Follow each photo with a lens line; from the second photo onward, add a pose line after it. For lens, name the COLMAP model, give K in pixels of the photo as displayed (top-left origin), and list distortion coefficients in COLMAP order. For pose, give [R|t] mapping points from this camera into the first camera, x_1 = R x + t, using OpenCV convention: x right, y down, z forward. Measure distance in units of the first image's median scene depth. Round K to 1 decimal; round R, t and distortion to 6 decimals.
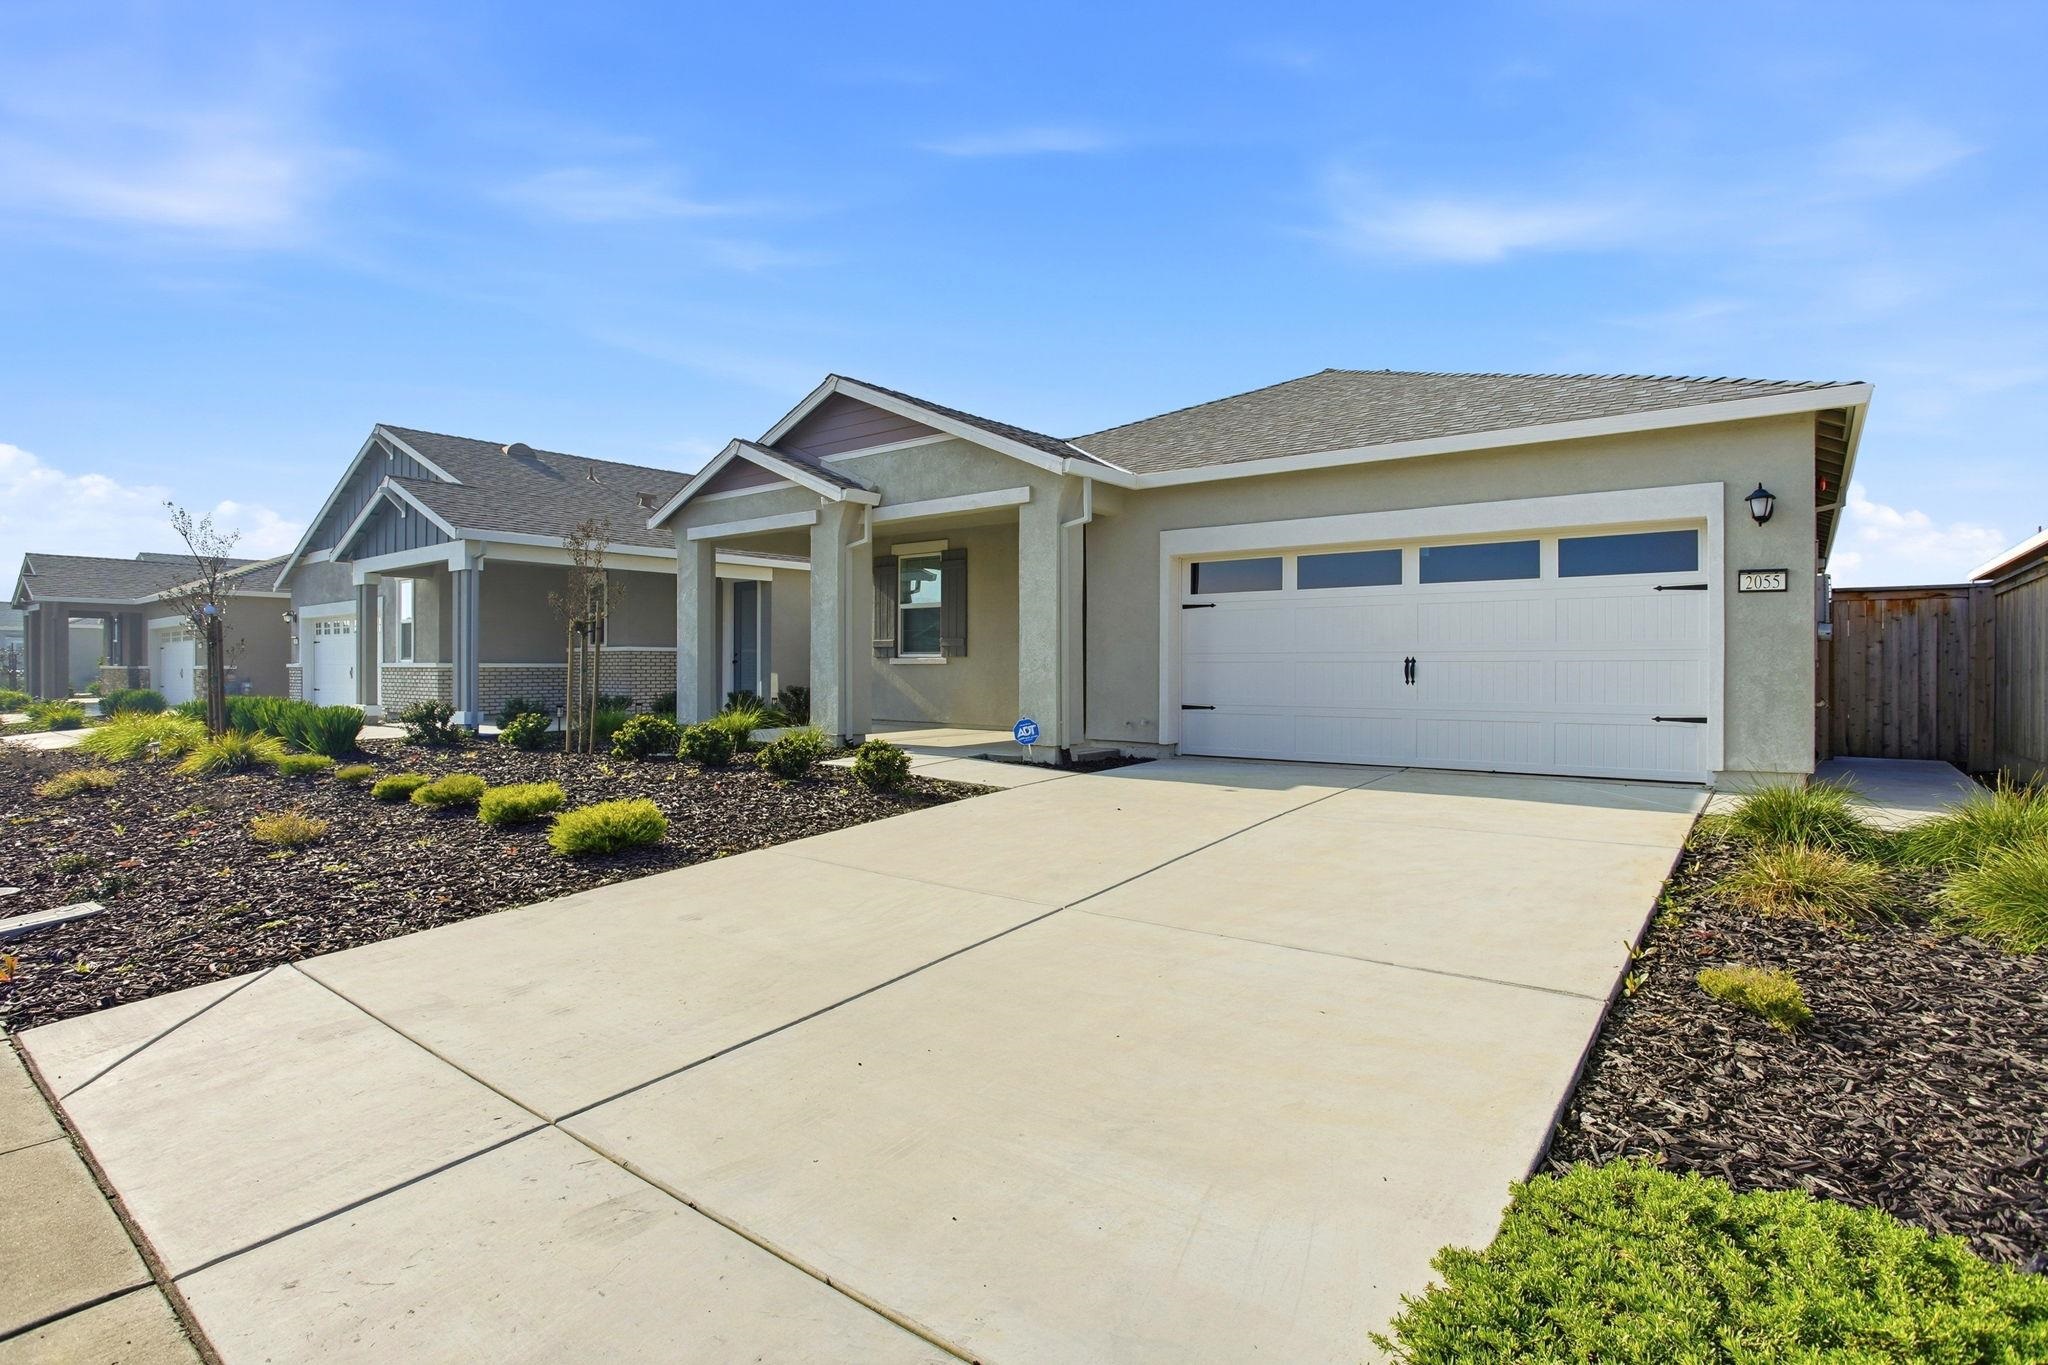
lens RADIAL K [[1029.9, 0, 1028.0], [0, 1029.9, 663.9], [0, 0, 1]] dist [-0.070595, 0.027065]
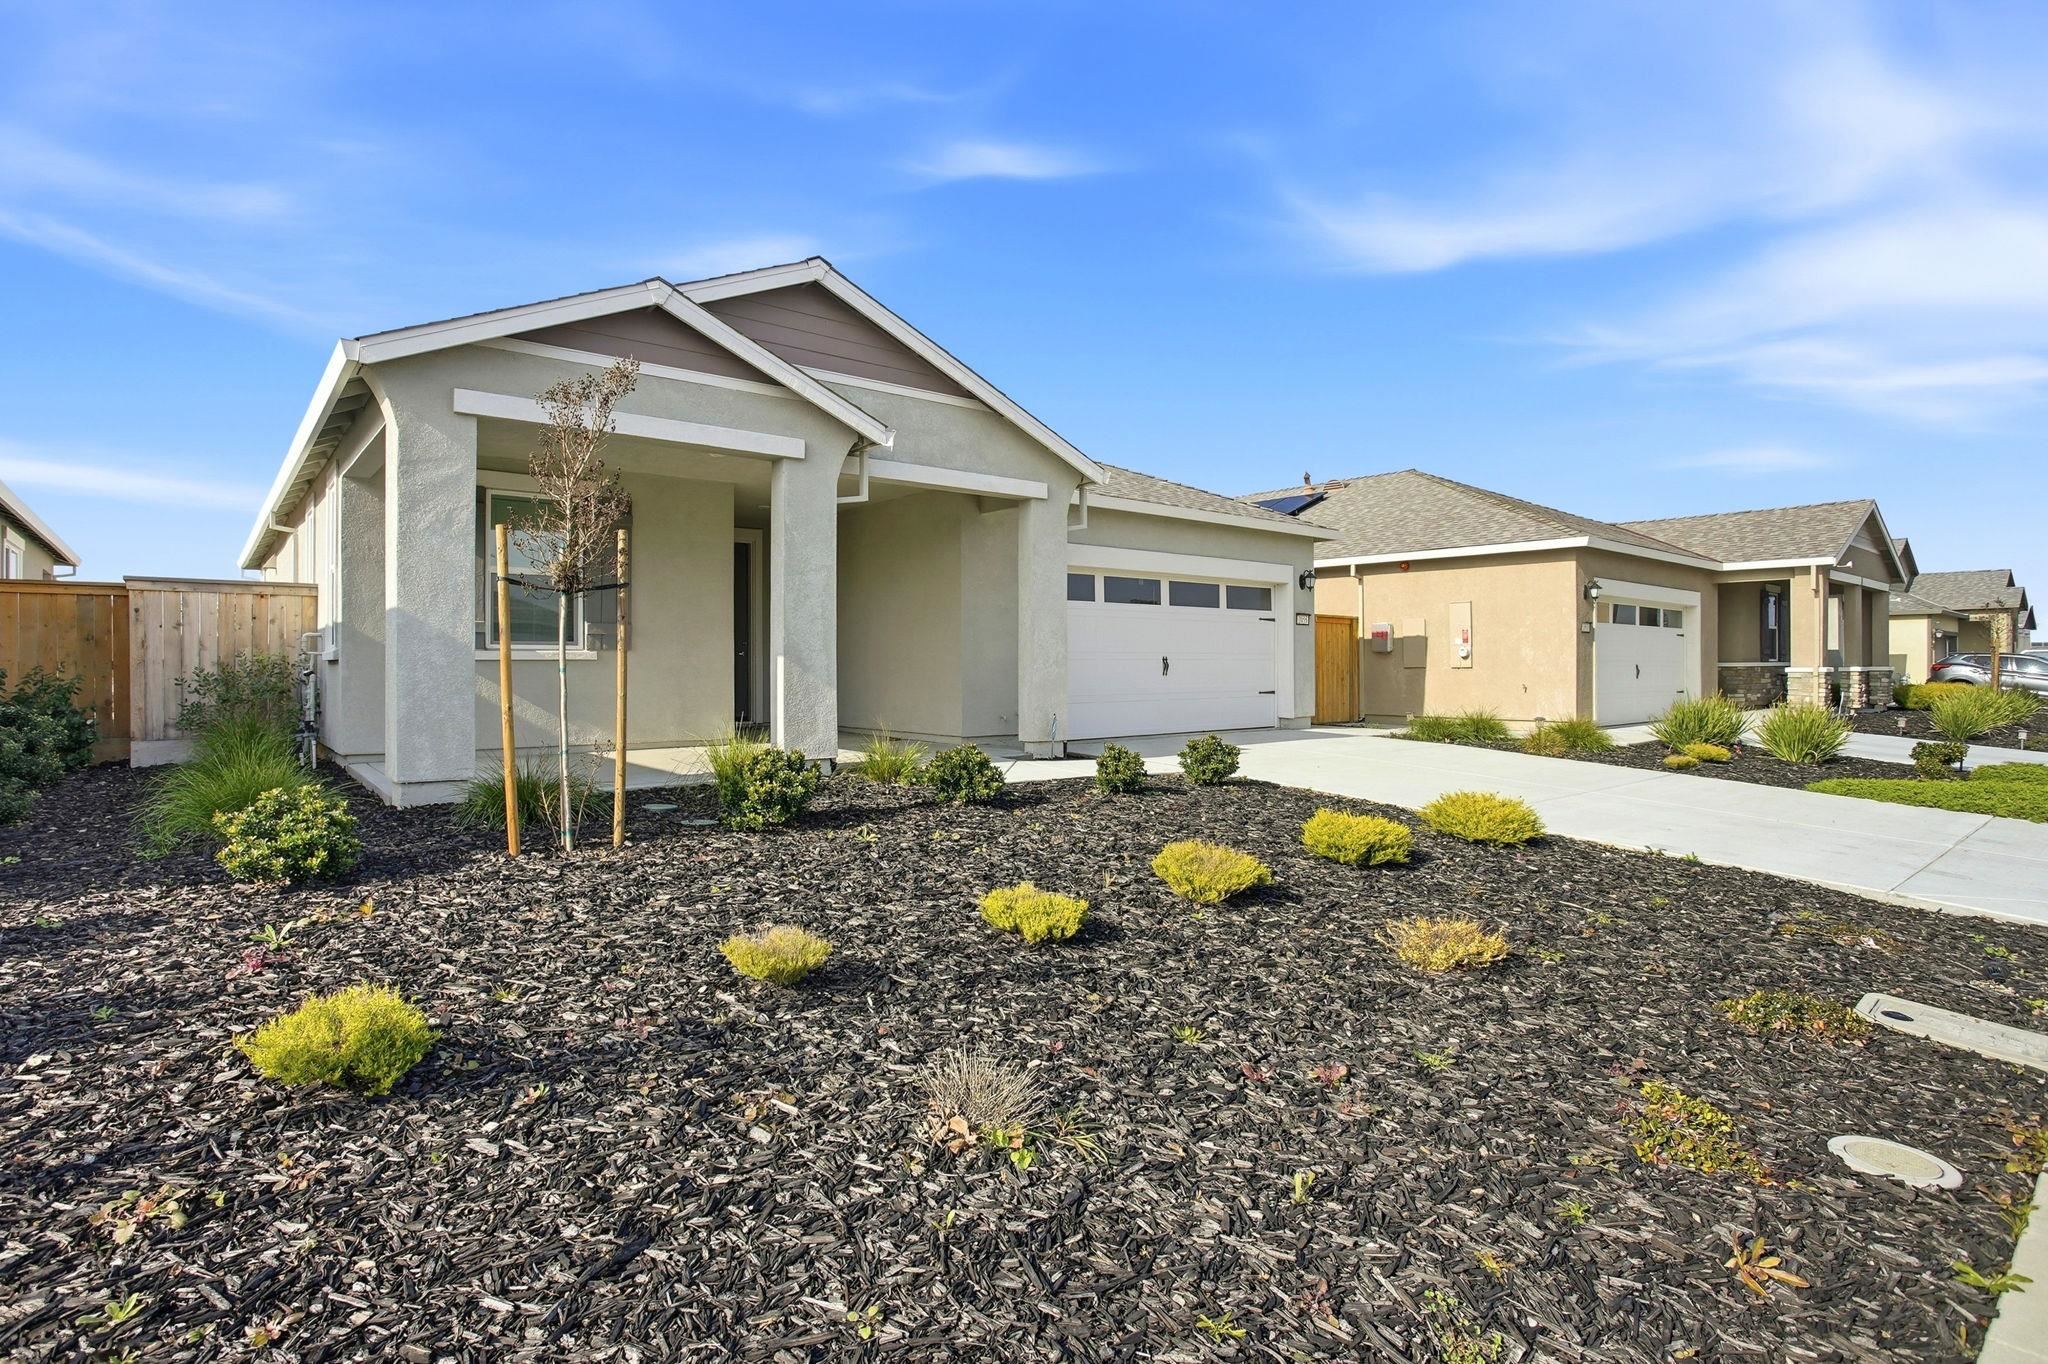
lens RADIAL K [[1029.9, 0, 1028.0], [0, 1029.9, 663.4], [0, 0, 1]] dist [-0.070595, 0.027065]
pose [[0.178927, -0.004052, 0.983854, -1.071330], [-0.004309, 0.999979, 0.004903, -0.002864], [-0.983853, -0.005117, 0.178905, 0.913973]]
